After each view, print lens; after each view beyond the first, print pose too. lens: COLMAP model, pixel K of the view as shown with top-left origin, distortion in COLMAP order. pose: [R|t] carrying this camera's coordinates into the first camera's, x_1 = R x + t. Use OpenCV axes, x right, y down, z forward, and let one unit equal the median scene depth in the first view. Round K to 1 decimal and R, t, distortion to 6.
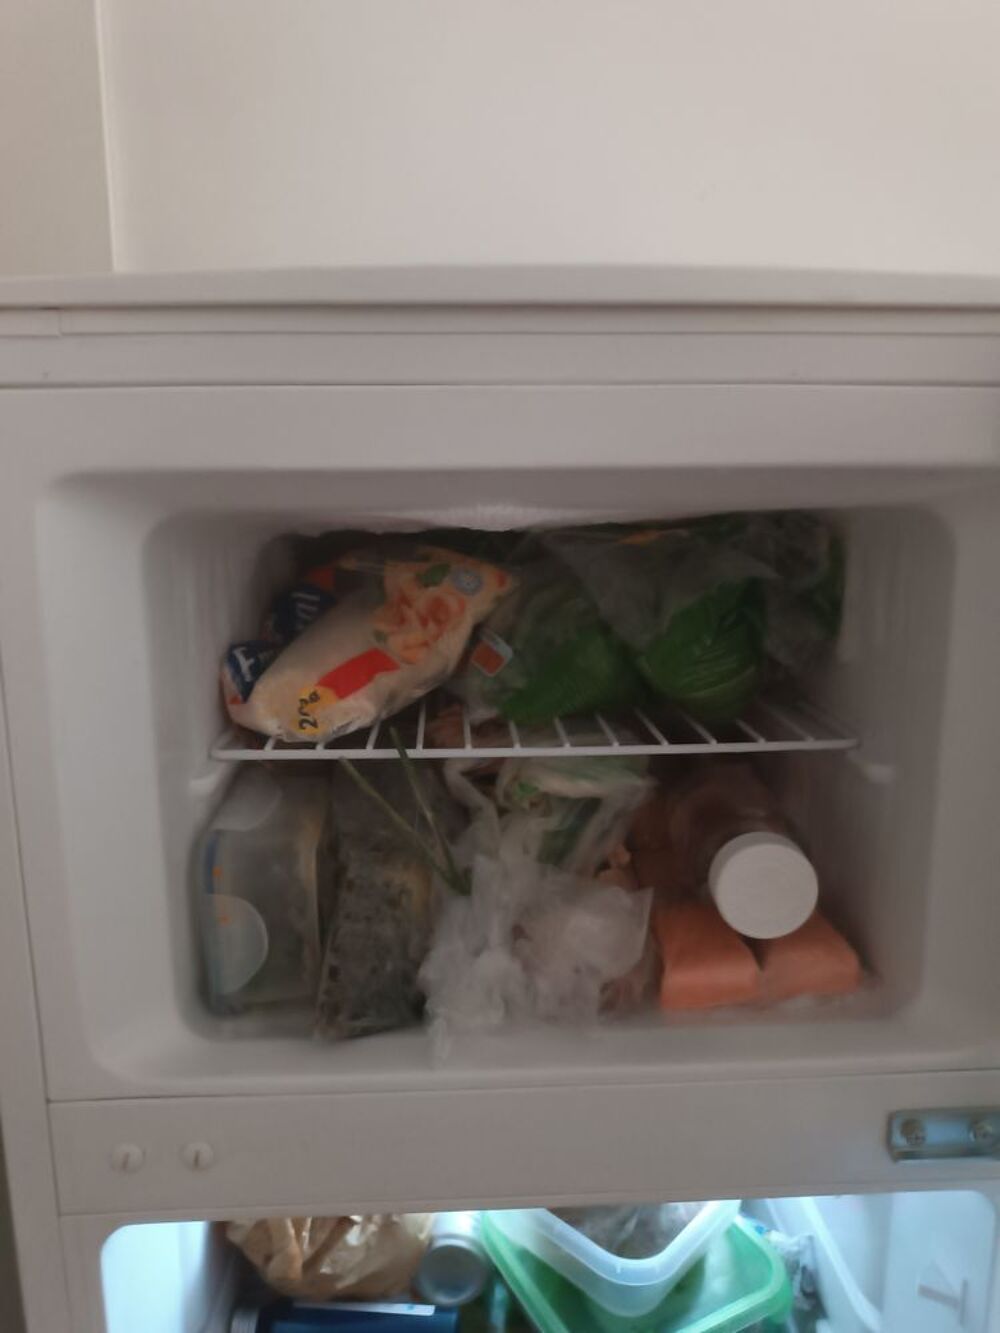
lens RADIAL K [[962.6, 0, 495.5], [0, 962.6, 686.9], [0, 0, 1]] dist [0.007201, -0.011212]
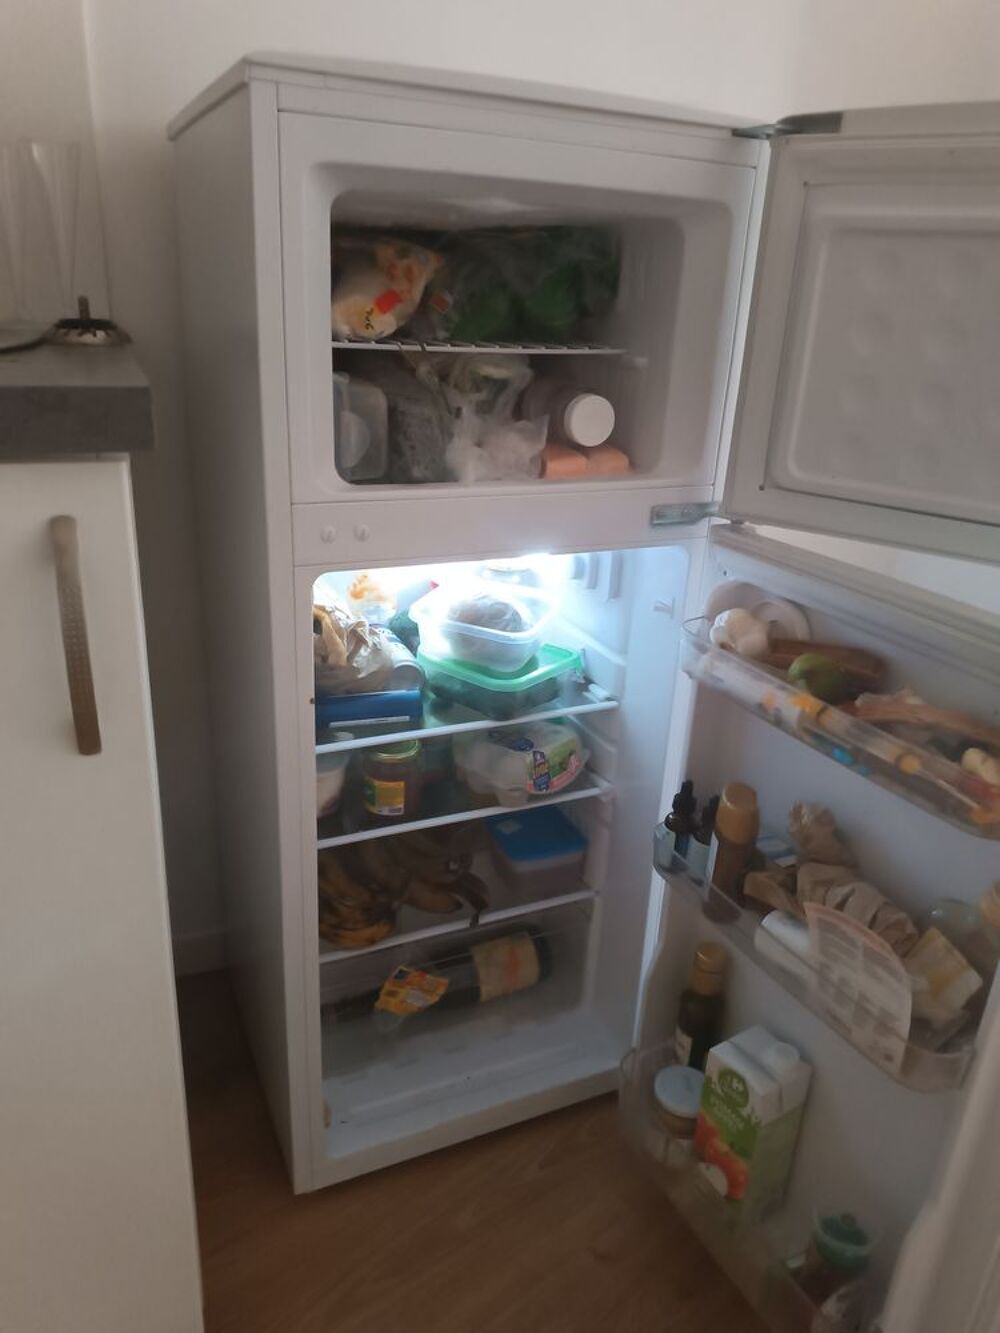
lens RADIAL K [[962.6, 0, 495.5], [0, 962.6, 686.9], [0, 0, 1]] dist [0.007201, -0.011212]
pose [[0.921355, -0.096393, 0.376581, -0.709576], [0.020584, 0.979505, 0.200363, 0.337494], [-0.388176, -0.176854, 0.904457, -0.845539]]
